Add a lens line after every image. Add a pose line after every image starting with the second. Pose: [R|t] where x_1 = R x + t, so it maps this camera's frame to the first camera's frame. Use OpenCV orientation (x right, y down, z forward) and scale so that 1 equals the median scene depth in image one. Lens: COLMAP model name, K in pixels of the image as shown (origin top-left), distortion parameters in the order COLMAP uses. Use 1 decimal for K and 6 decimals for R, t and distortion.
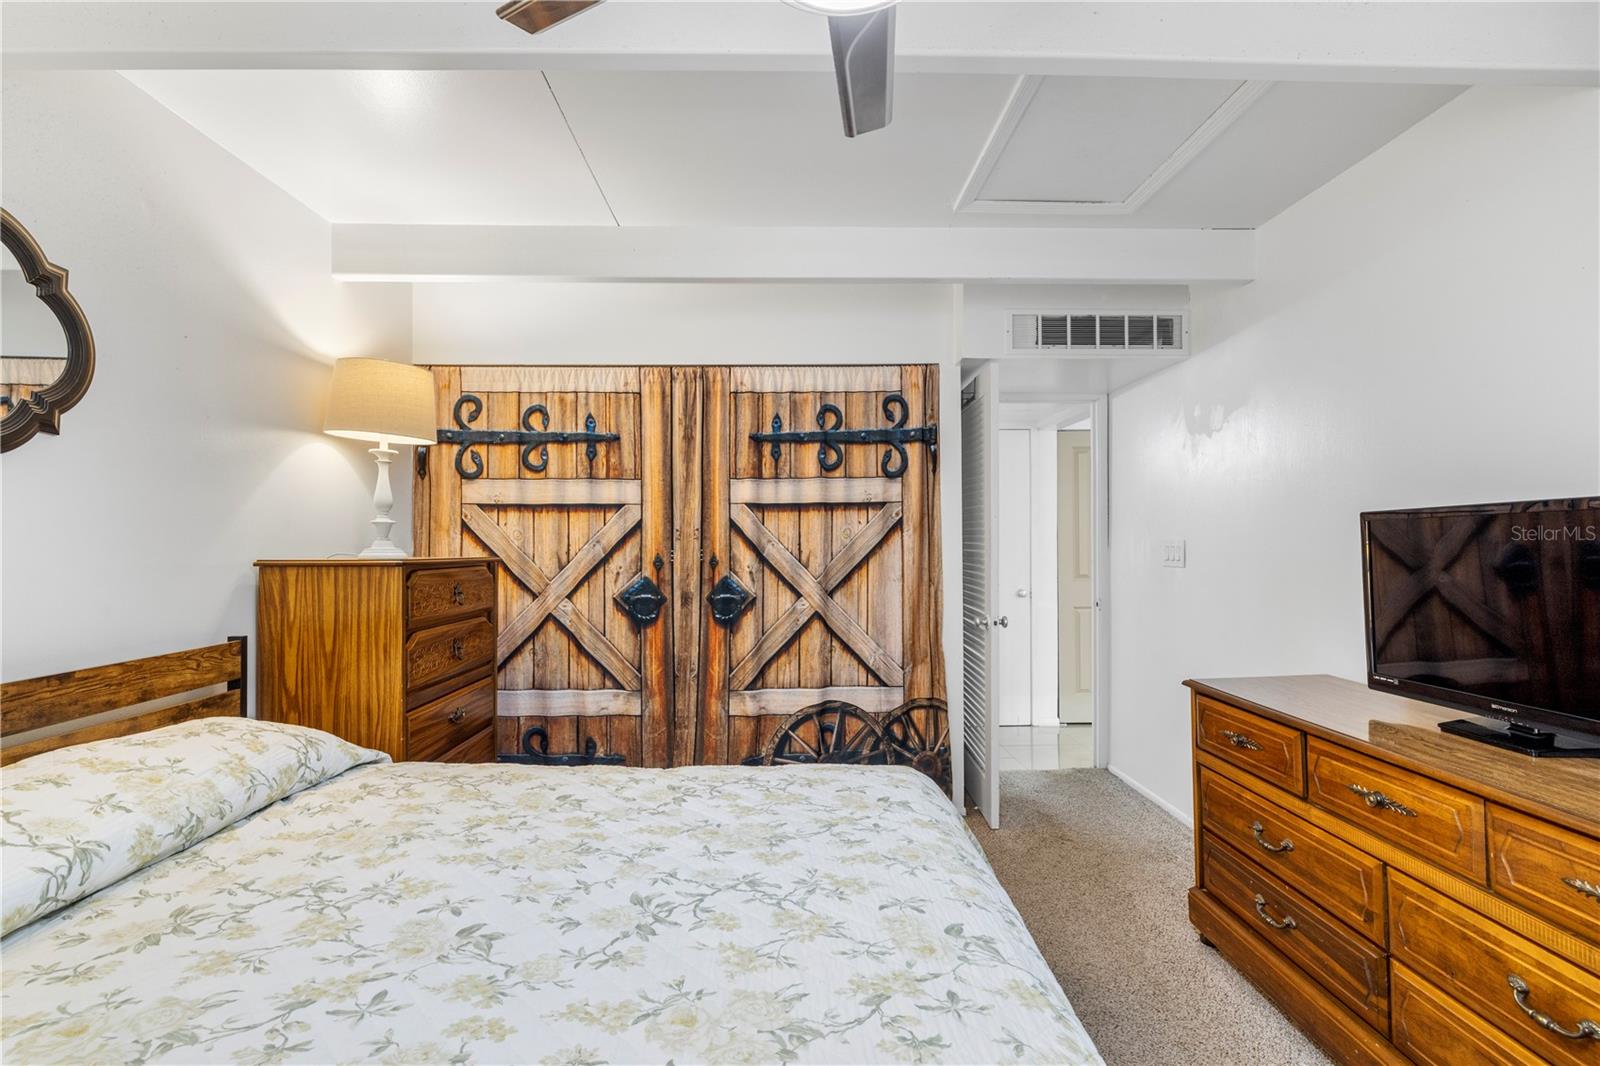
lens RADIAL K [[732.9, 0, 801.0], [0, 732.9, 538.1], [0, 0, 1]] dist [-0.004888, 0.000620]
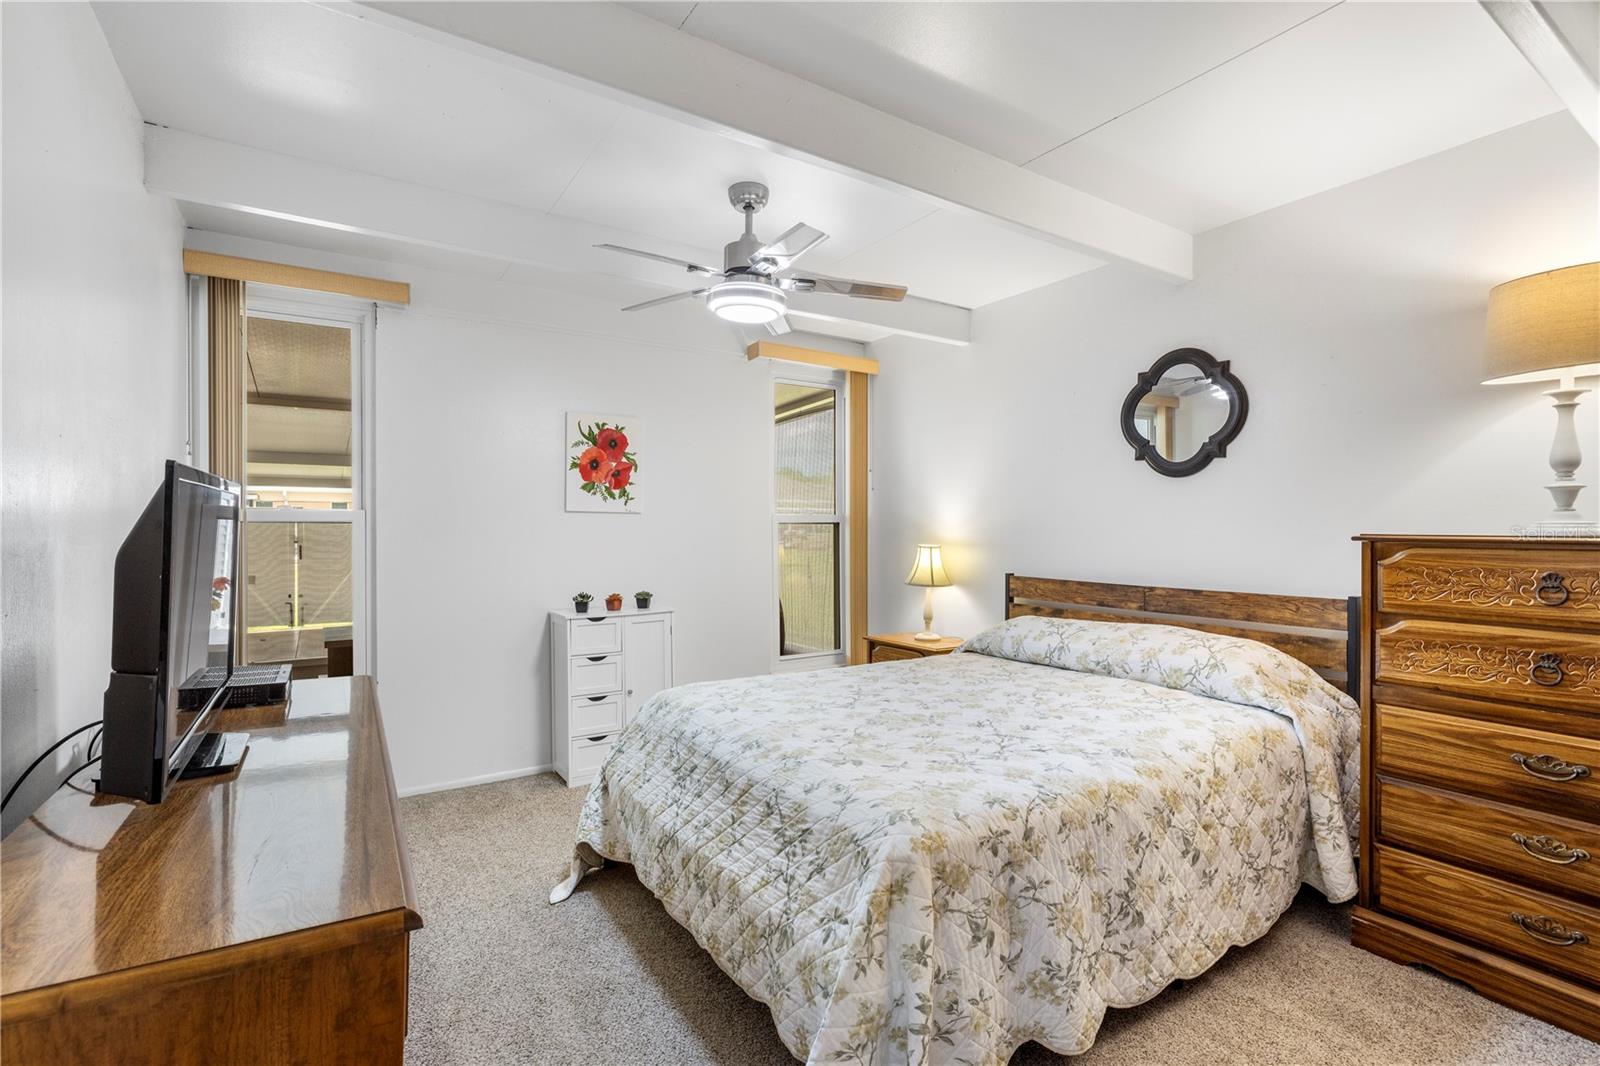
lens RADIAL K [[732.9, 0, 799.4], [0, 732.9, 529.5], [0, 0, 1]] dist [-0.004888, 0.000620]
pose [[-0.852191, 0.007281, -0.523181, 0.386025], [0.009549, 0.999953, -0.001638, 0.012550], [0.523144, -0.006392, -0.852220, 0.978362]]
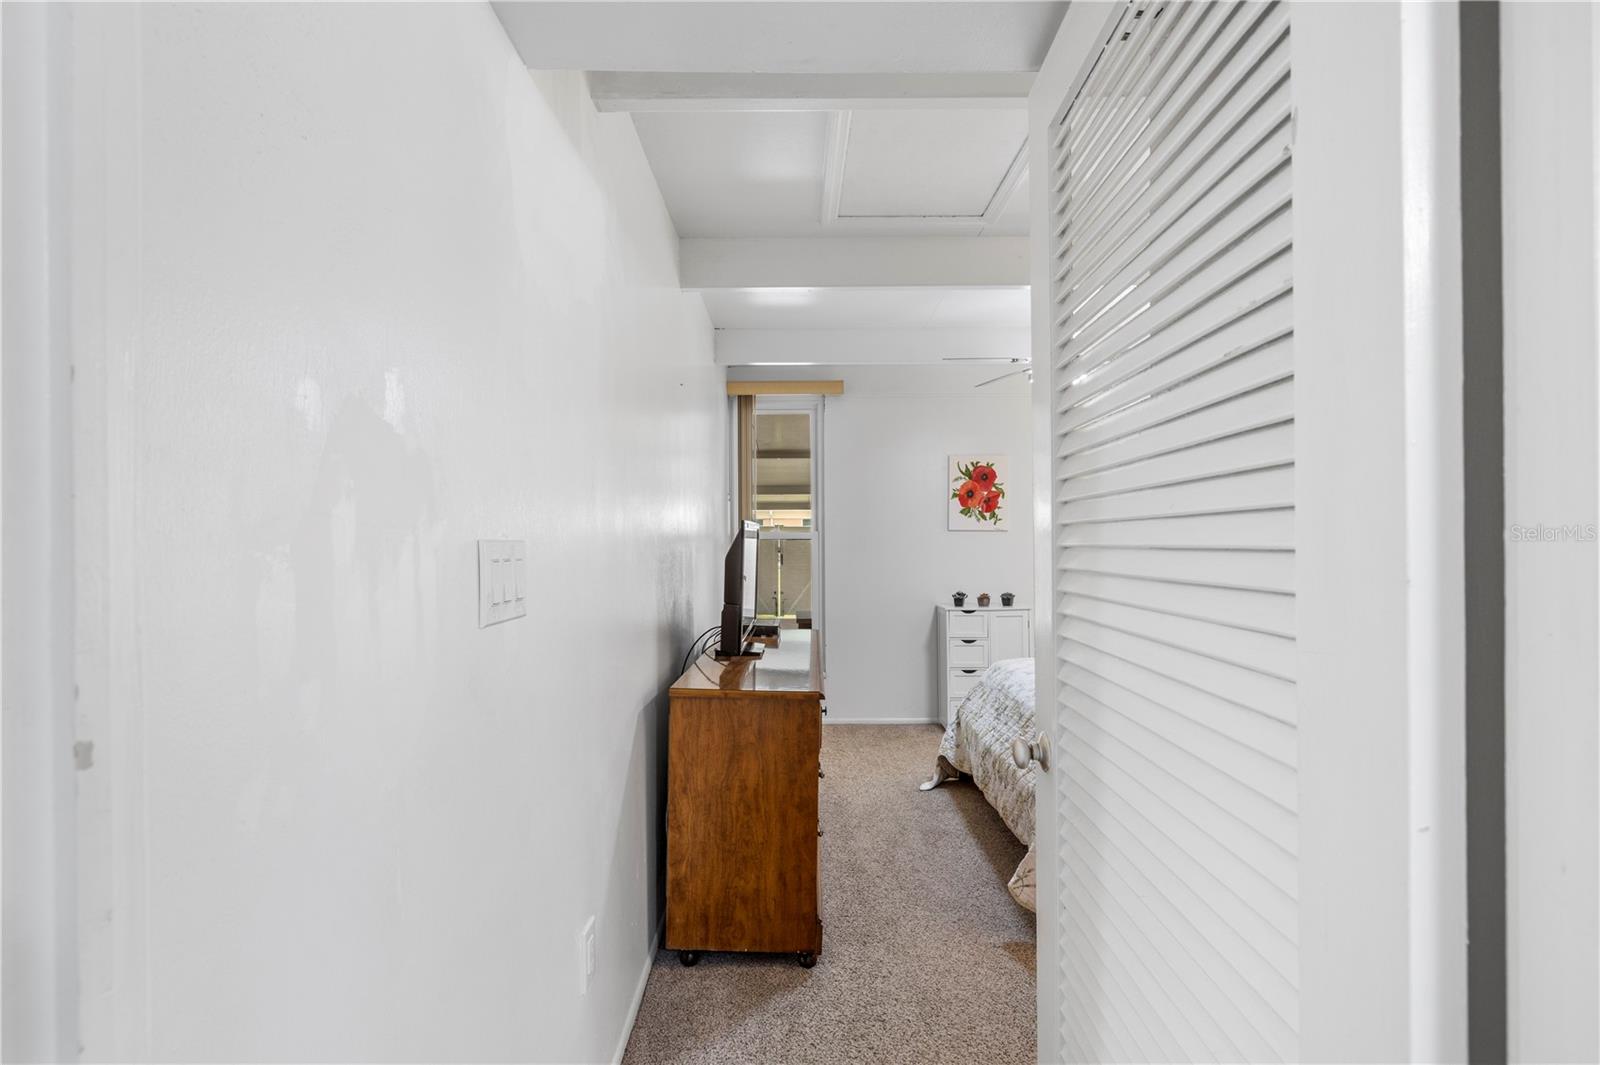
lens RADIAL K [[732.9, 0, 798.4], [0, 732.9, 535.9], [0, 0, 1]] dist [-0.004888, 0.000620]
pose [[-0.999668, 0.008897, 0.024167, 0.373459], [0.008582, 0.999878, -0.013087, 0.007949], [-0.024280, -0.012876, -0.999622, 1.344443]]
